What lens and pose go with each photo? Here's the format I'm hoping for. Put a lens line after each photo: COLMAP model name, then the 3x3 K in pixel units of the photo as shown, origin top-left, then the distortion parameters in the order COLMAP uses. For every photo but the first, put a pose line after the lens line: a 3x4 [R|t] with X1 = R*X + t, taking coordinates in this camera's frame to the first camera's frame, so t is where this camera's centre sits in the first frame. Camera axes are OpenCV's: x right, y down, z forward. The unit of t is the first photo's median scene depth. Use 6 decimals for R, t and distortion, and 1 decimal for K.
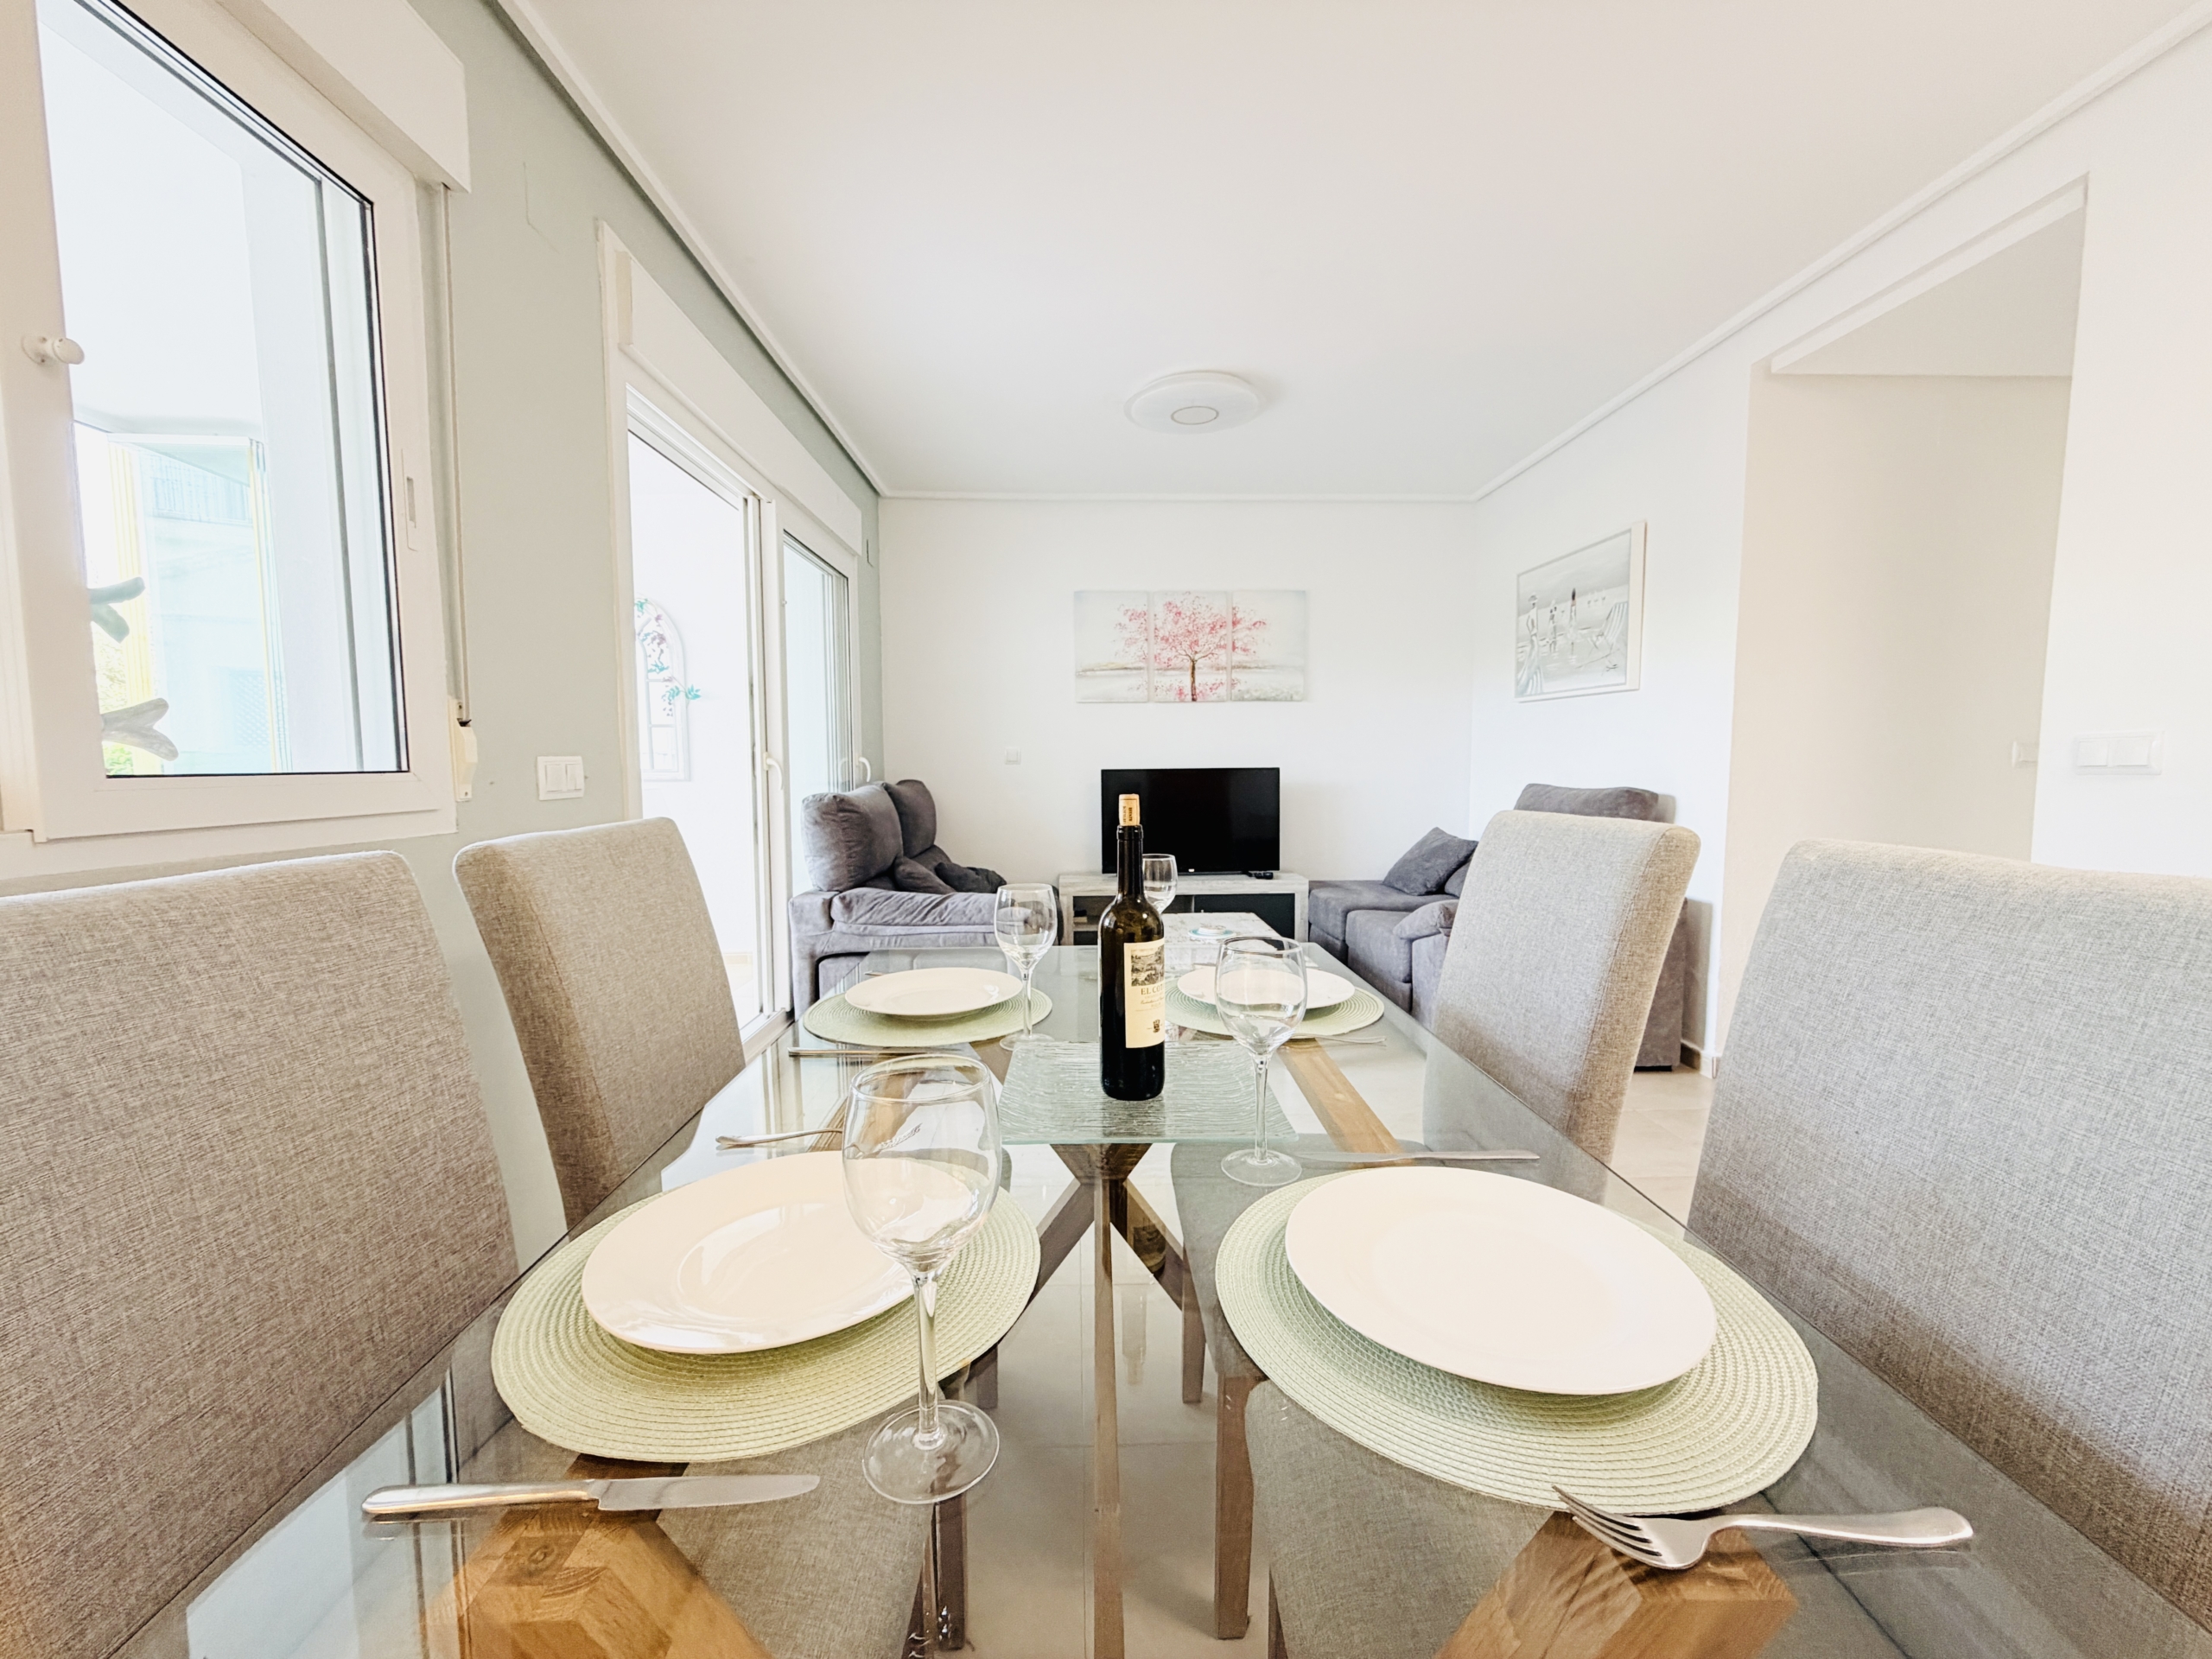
lens RADIAL K [[881.2, 0, 1107.3], [0, 881.2, 831.1], [0, 0, 1]] dist [-0.001232, 0.000286]
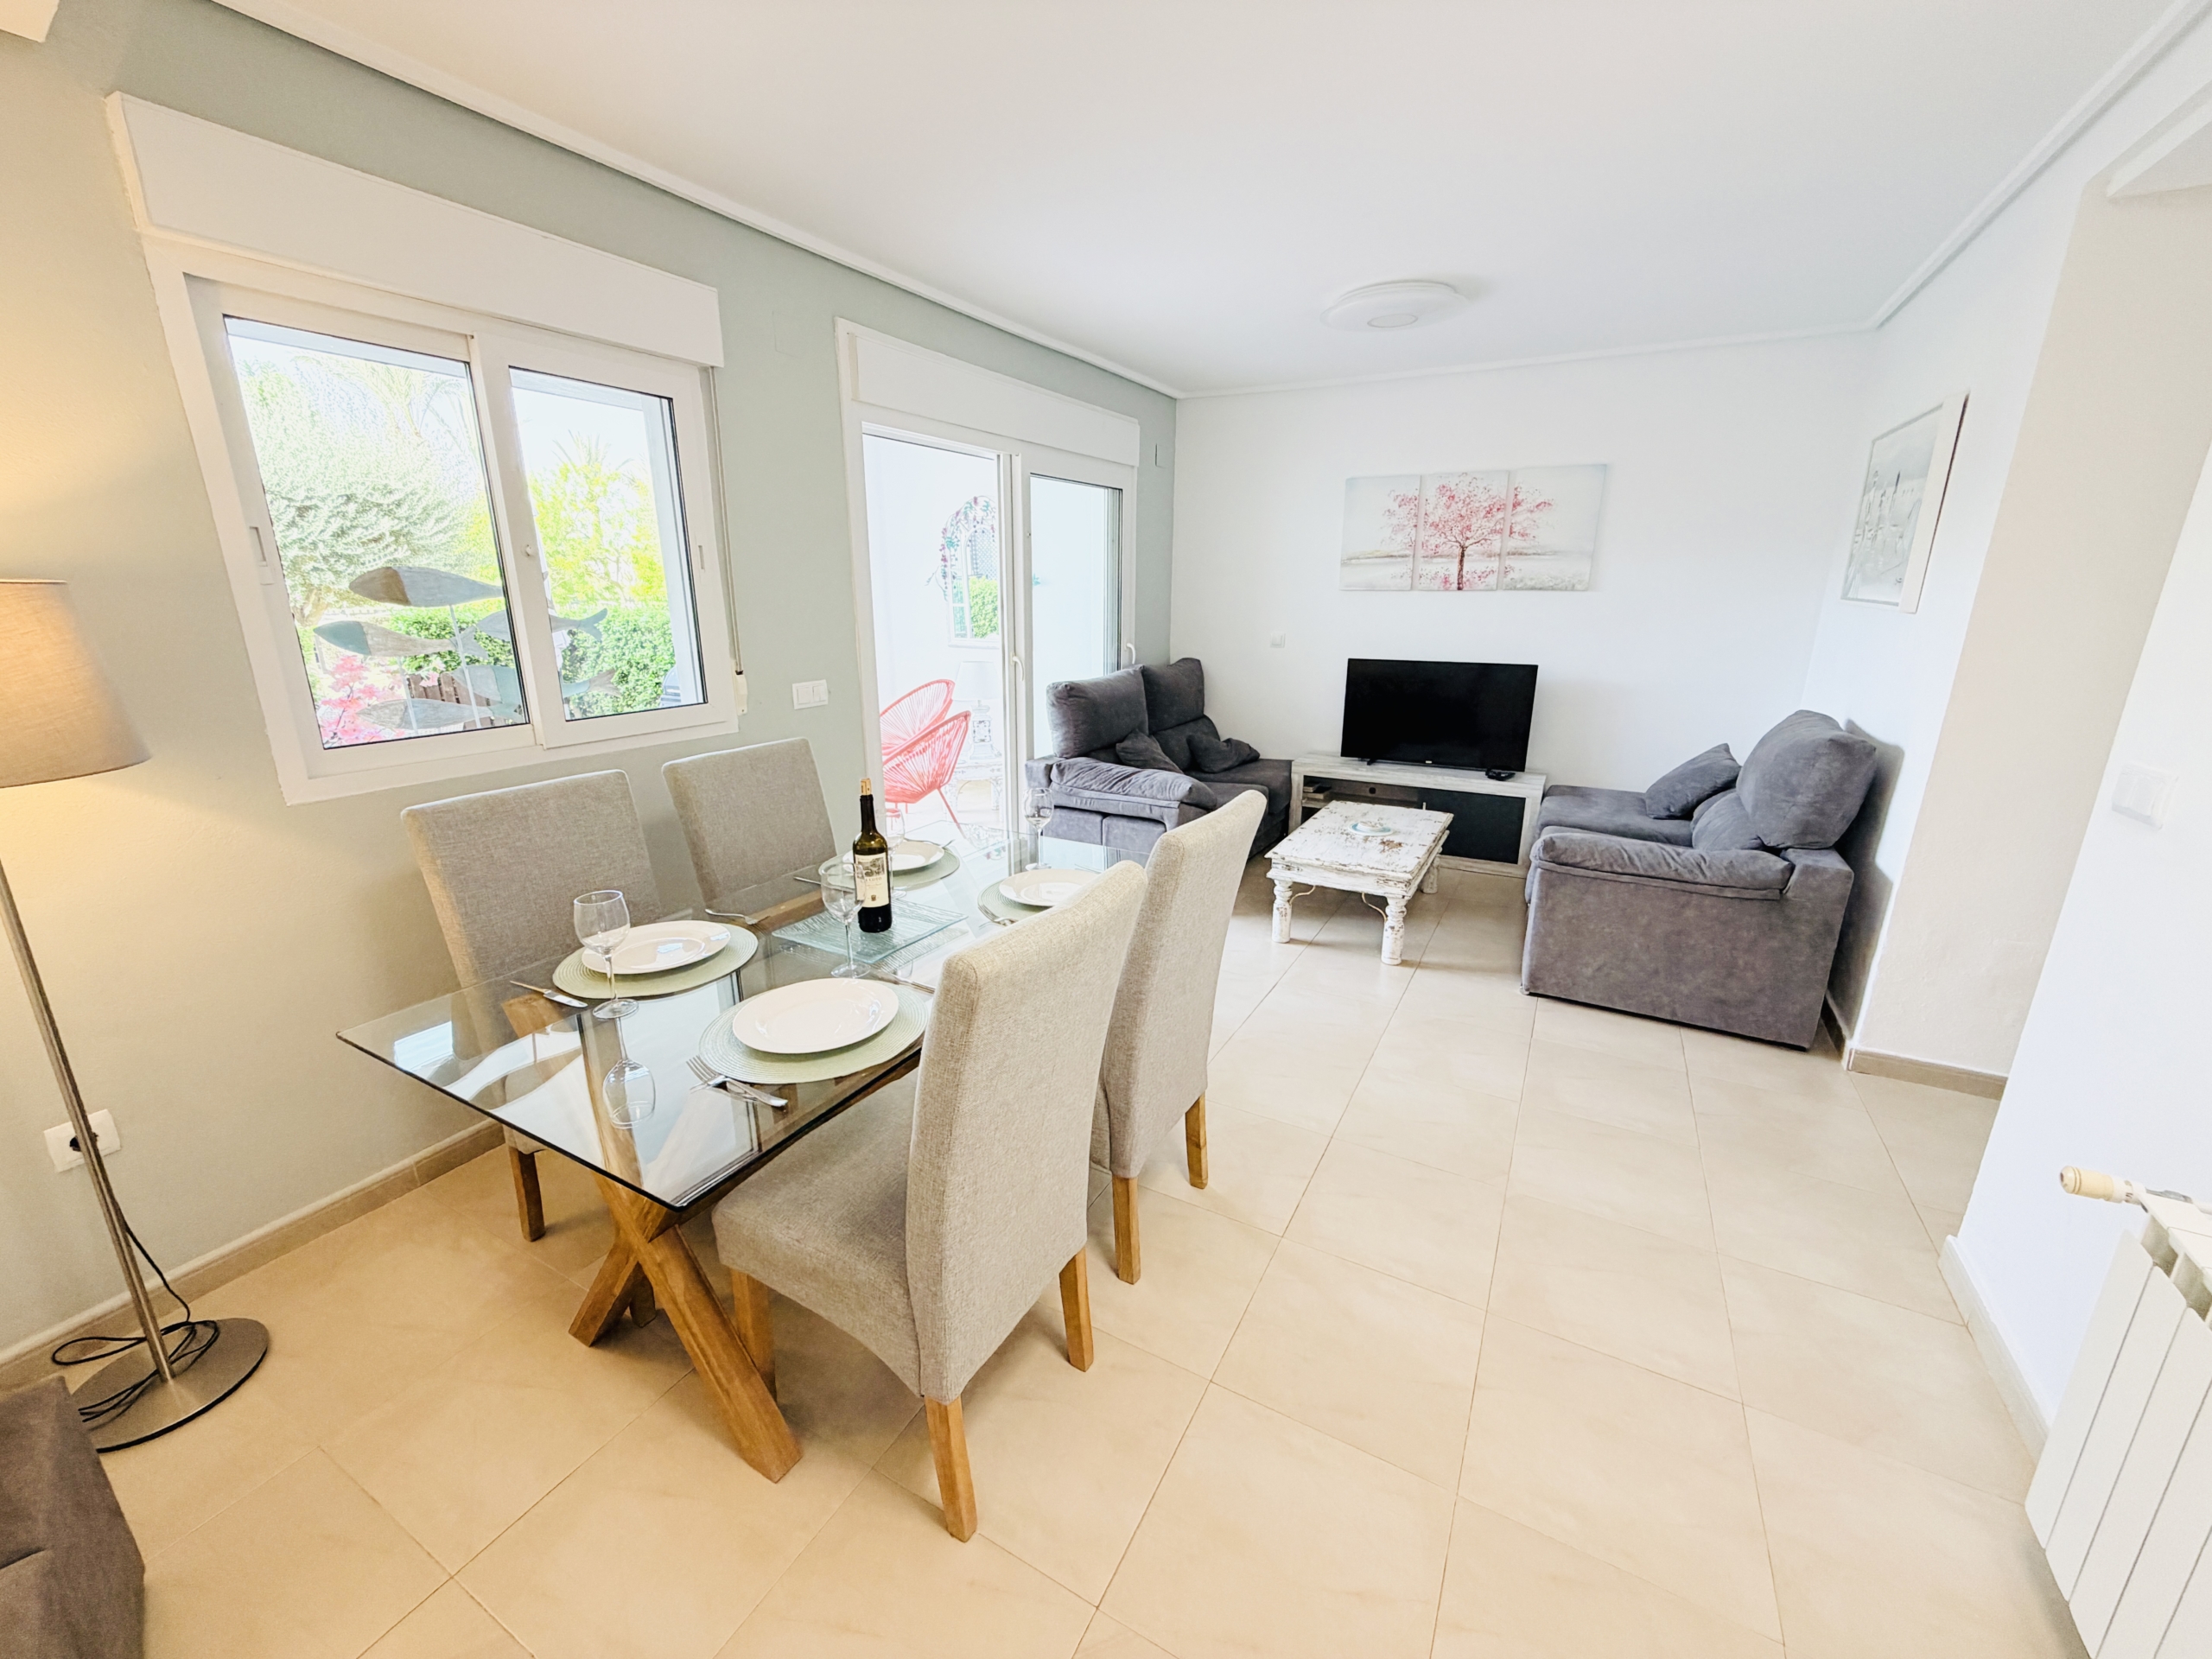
lens RADIAL K [[881.2, 0, 1103.4], [0, 881.2, 830.1], [0, 0, 1]] dist [-0.001232, 0.000286]
pose [[0.856237, 0.146126, -0.495485, 0.299480], [-0.047895, 0.977483, 0.205507, -0.072894], [0.514358, -0.152231, 0.843956, -0.074806]]
